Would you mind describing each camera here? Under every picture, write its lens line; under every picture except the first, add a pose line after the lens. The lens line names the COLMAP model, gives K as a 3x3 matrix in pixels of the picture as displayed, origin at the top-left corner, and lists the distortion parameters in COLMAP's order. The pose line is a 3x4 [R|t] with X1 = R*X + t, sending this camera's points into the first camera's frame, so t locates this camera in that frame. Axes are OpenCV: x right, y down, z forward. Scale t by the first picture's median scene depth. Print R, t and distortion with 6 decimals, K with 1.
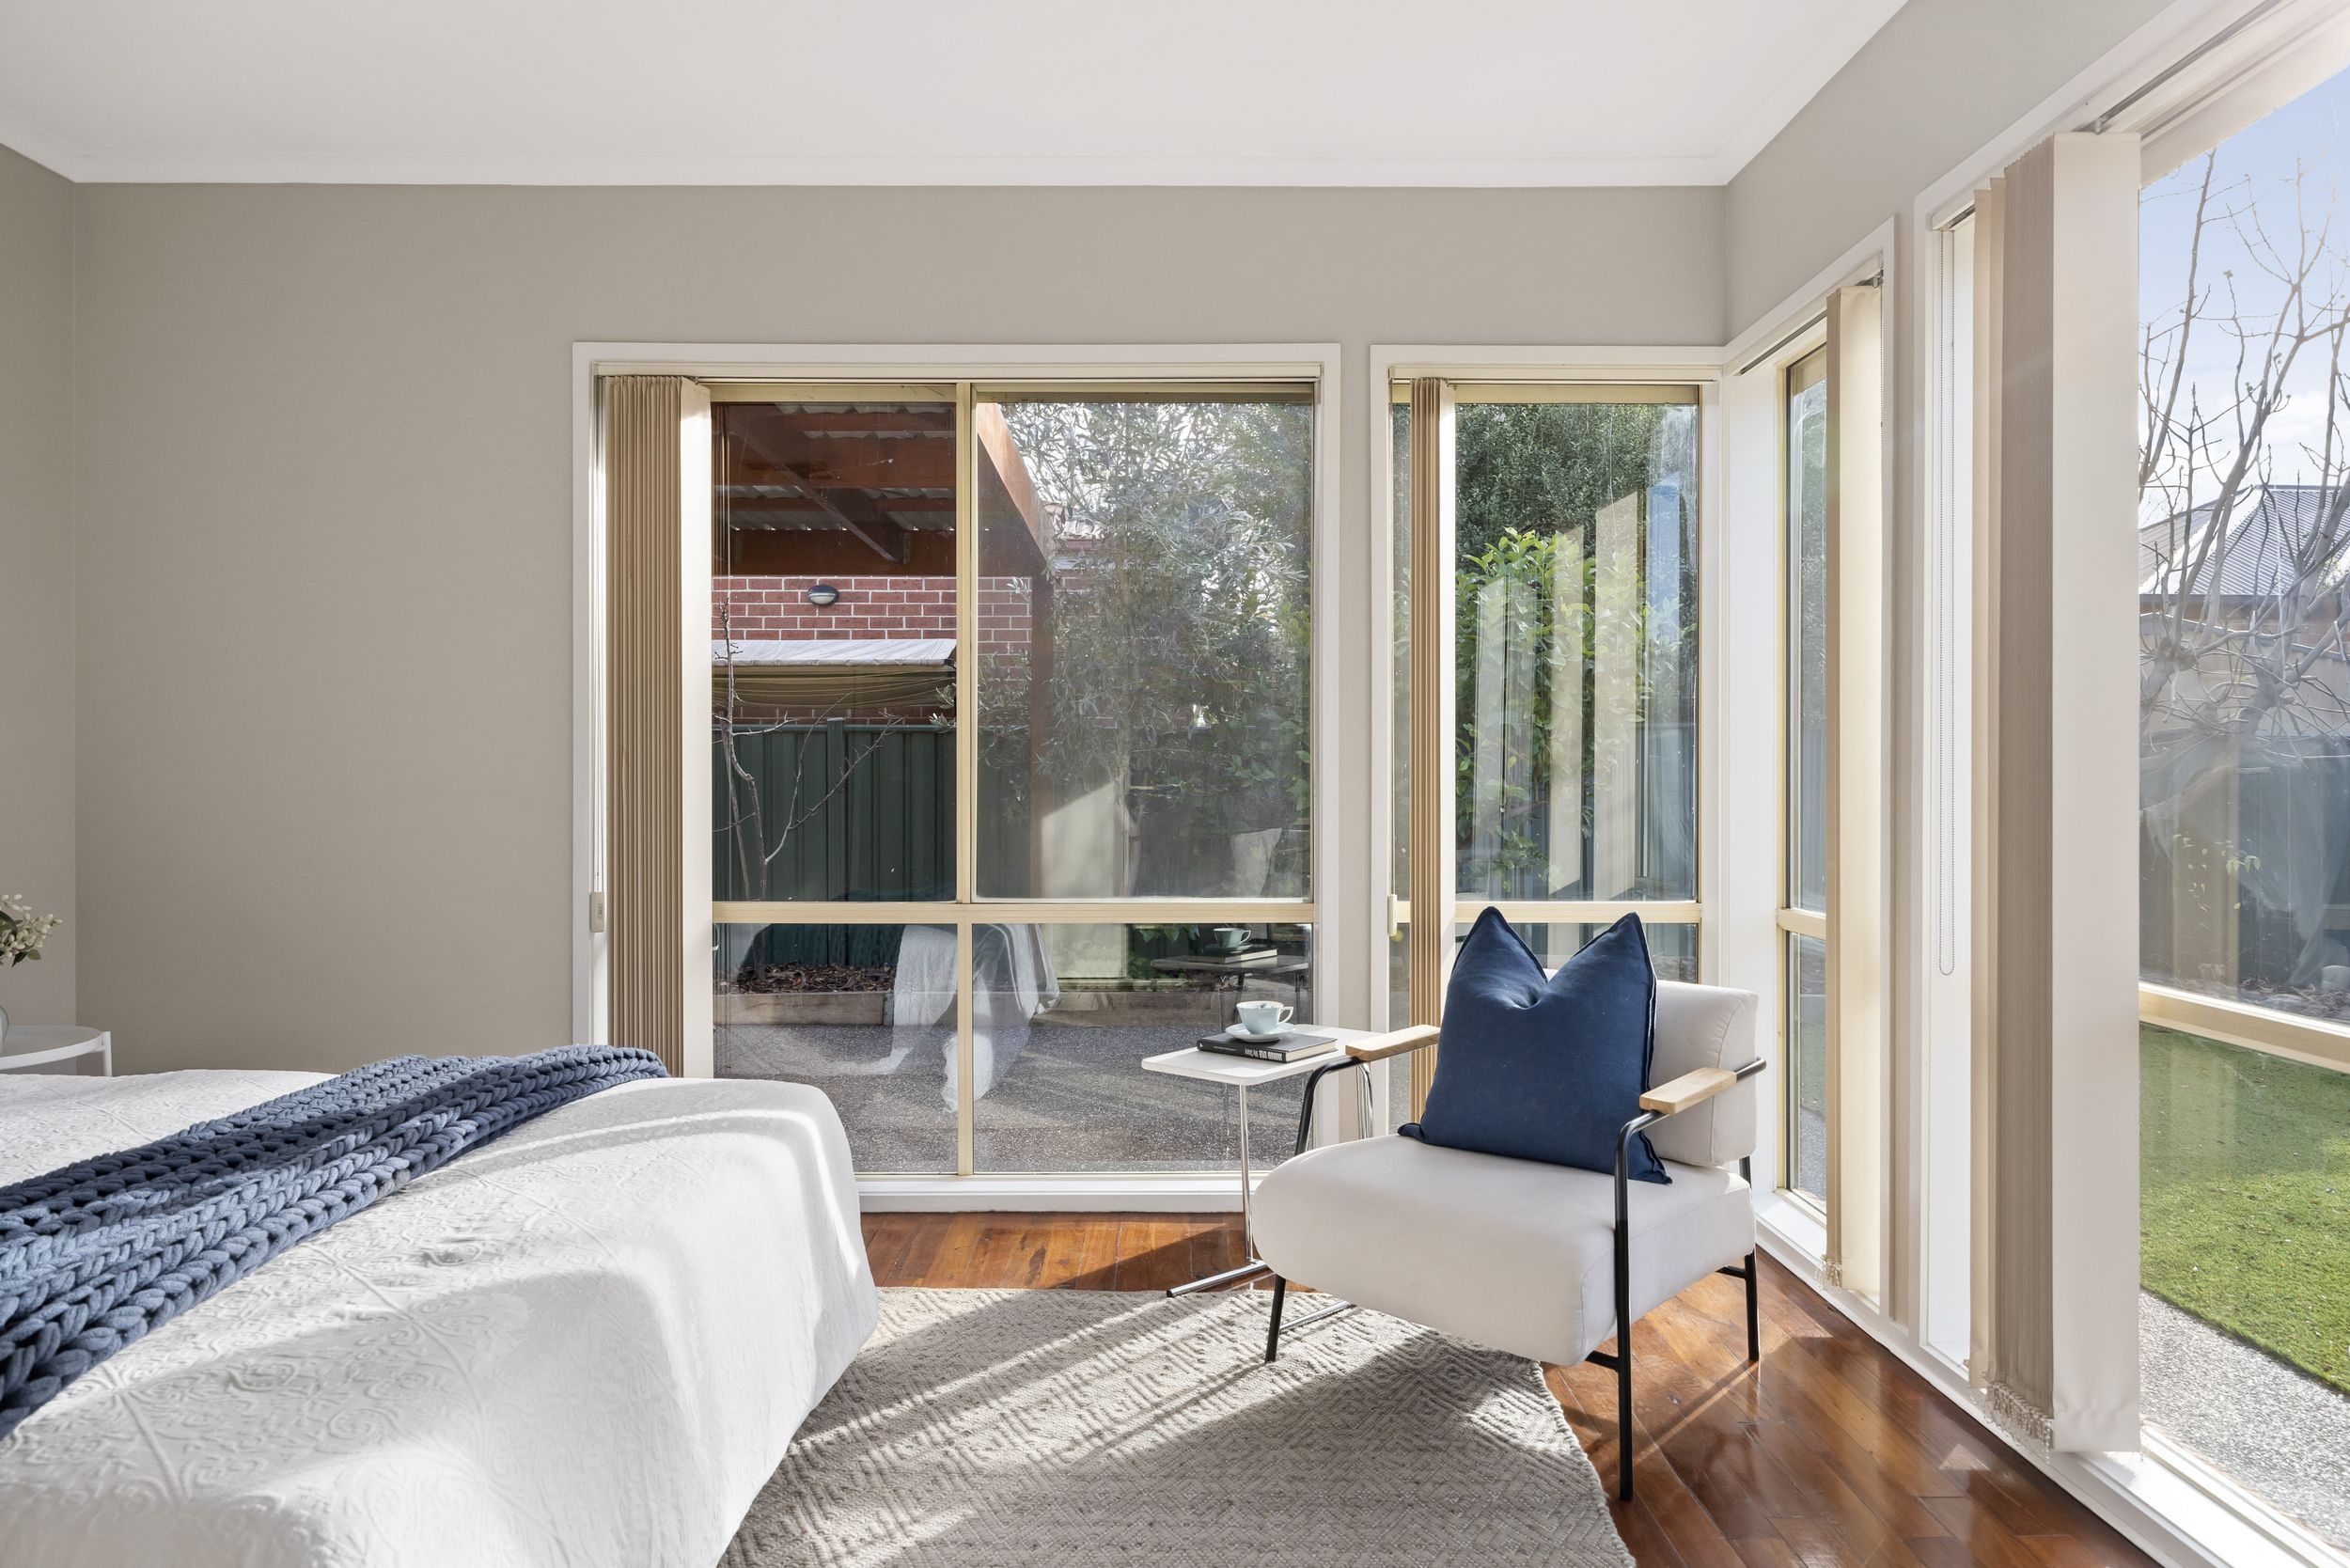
lens RADIAL K [[1474.6, 0, 1176.6], [0, 1474.6, 790.6], [0, 0, 1]] dist [-0.007701, -0.000933]
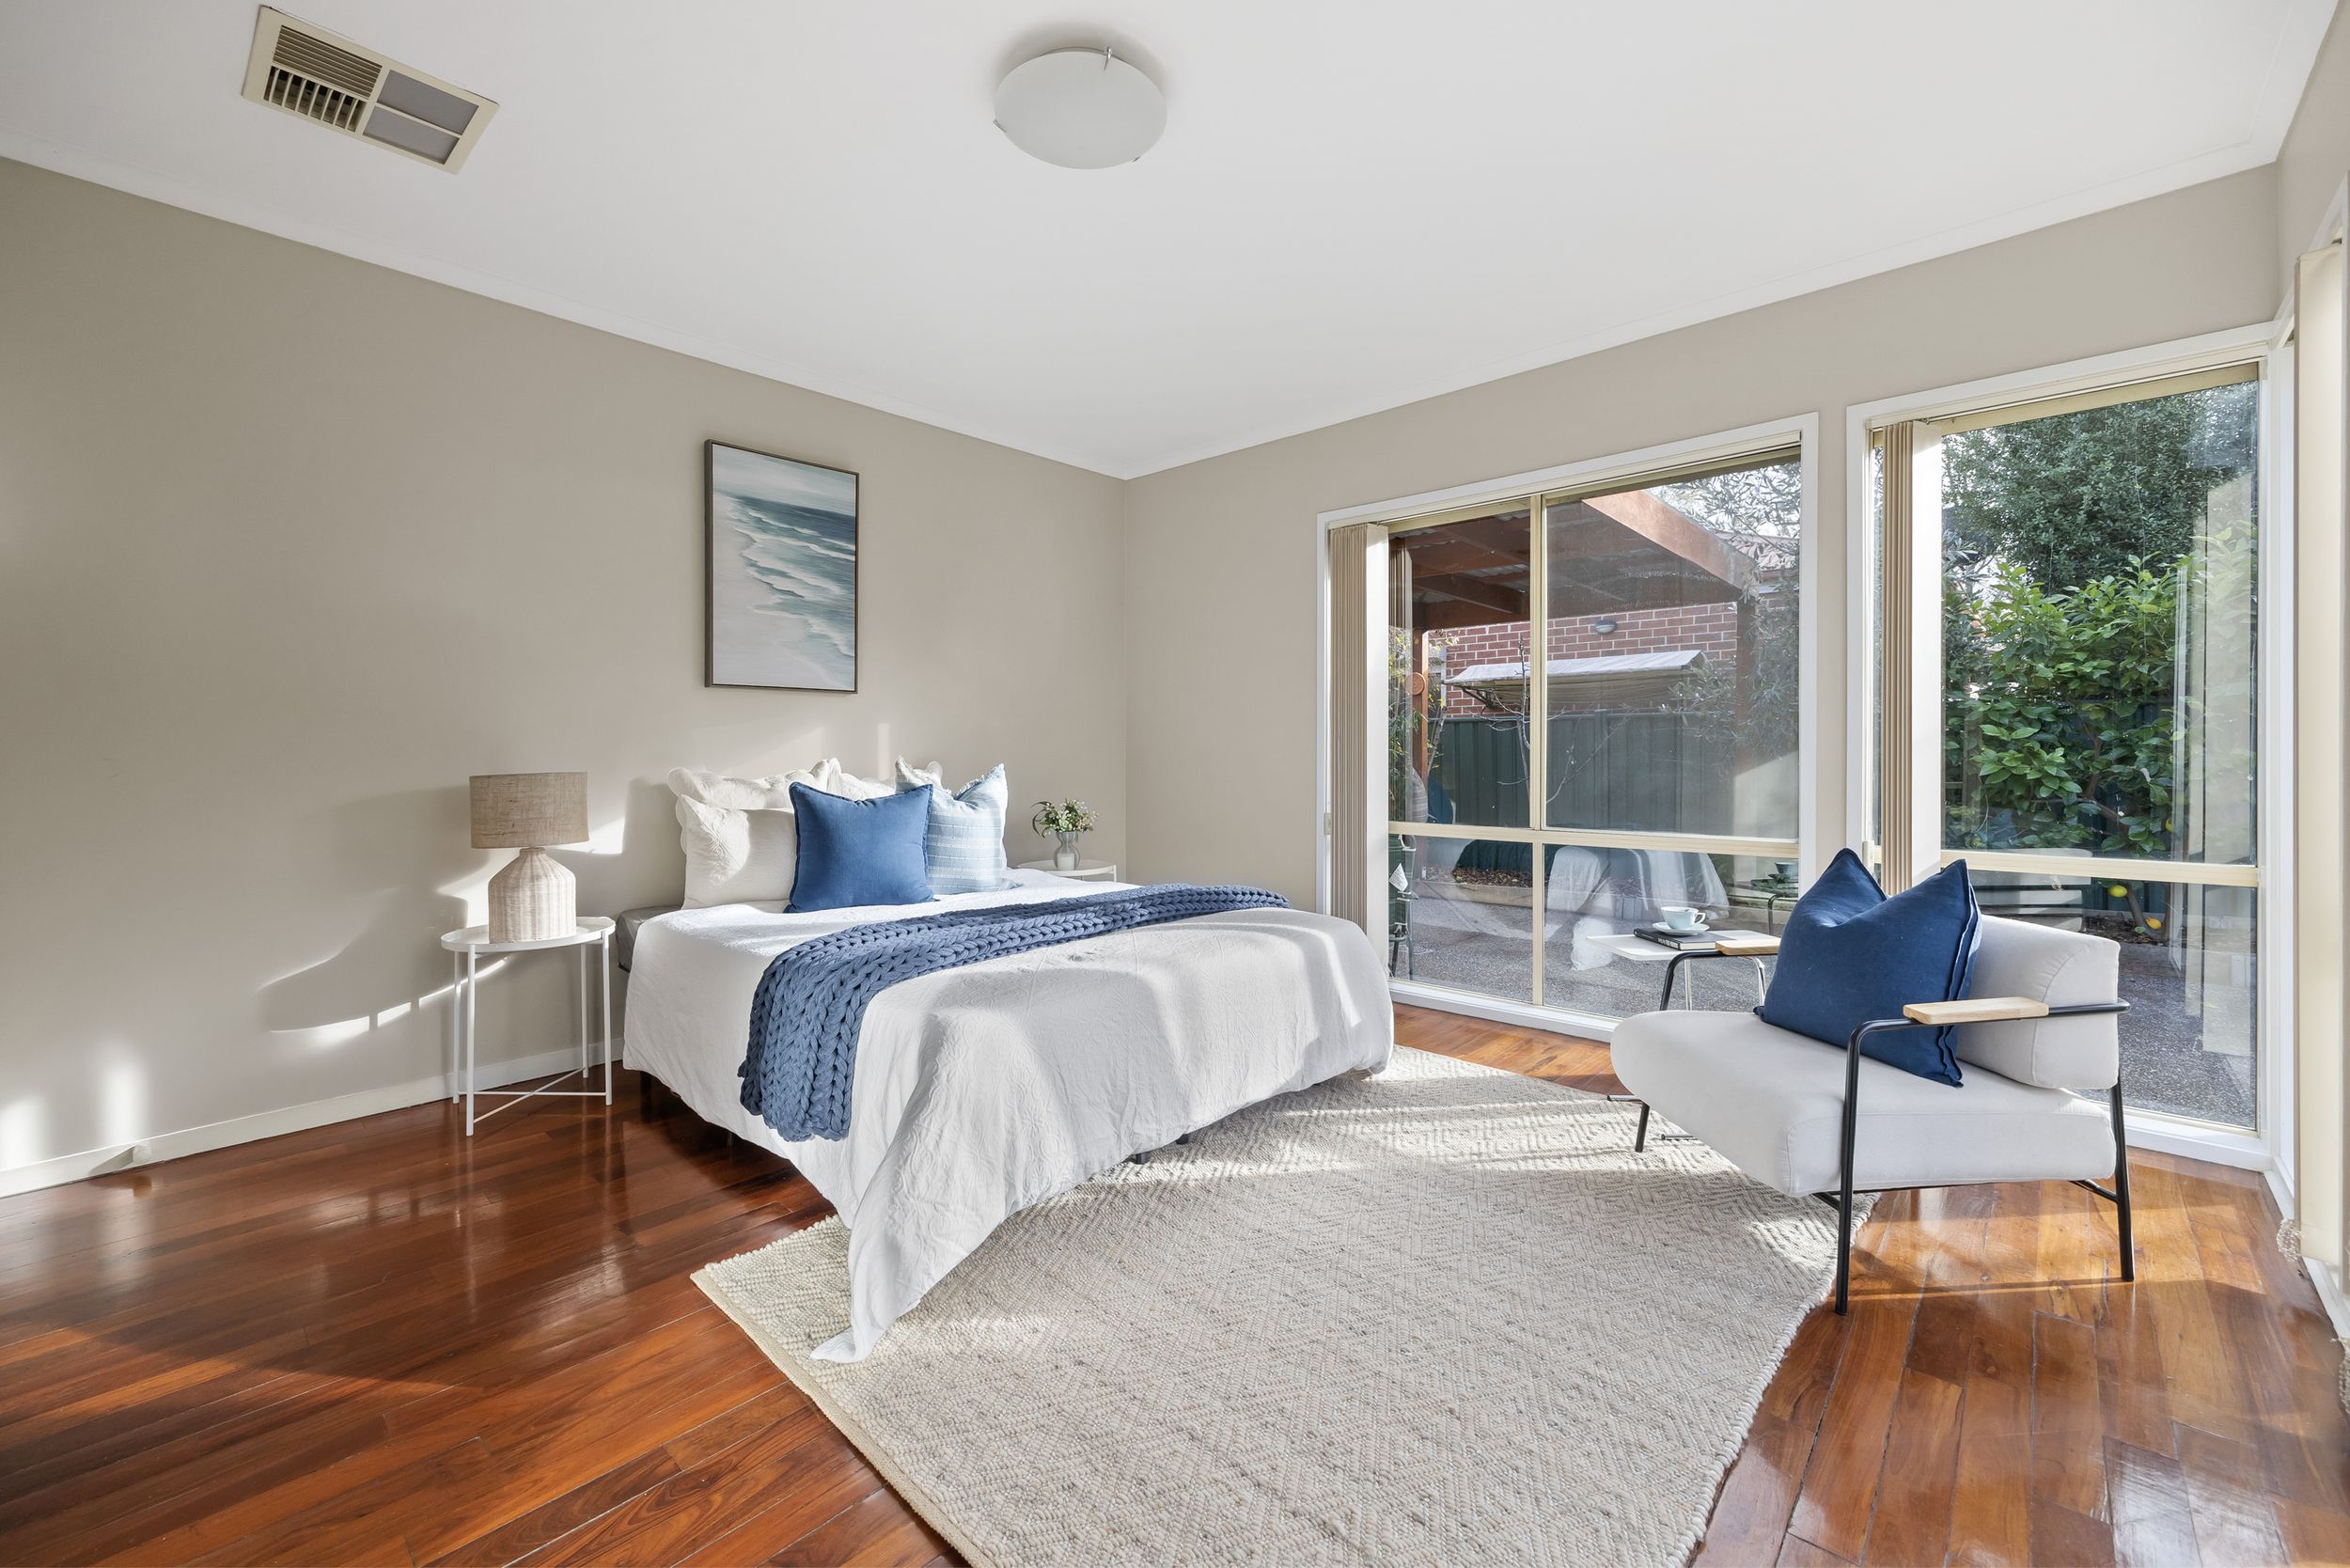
lens RADIAL K [[953.4, 0, 1172.7], [0, 953.4, 763.9], [0, 0, 1]] dist [-0.001614, -0.000426]
pose [[0.732345, 0.005473, -0.680912, 0.316096], [-0.001734, 0.999979, 0.006173, 0.001264], [0.680932, -0.003340, 0.732339, 0.002939]]
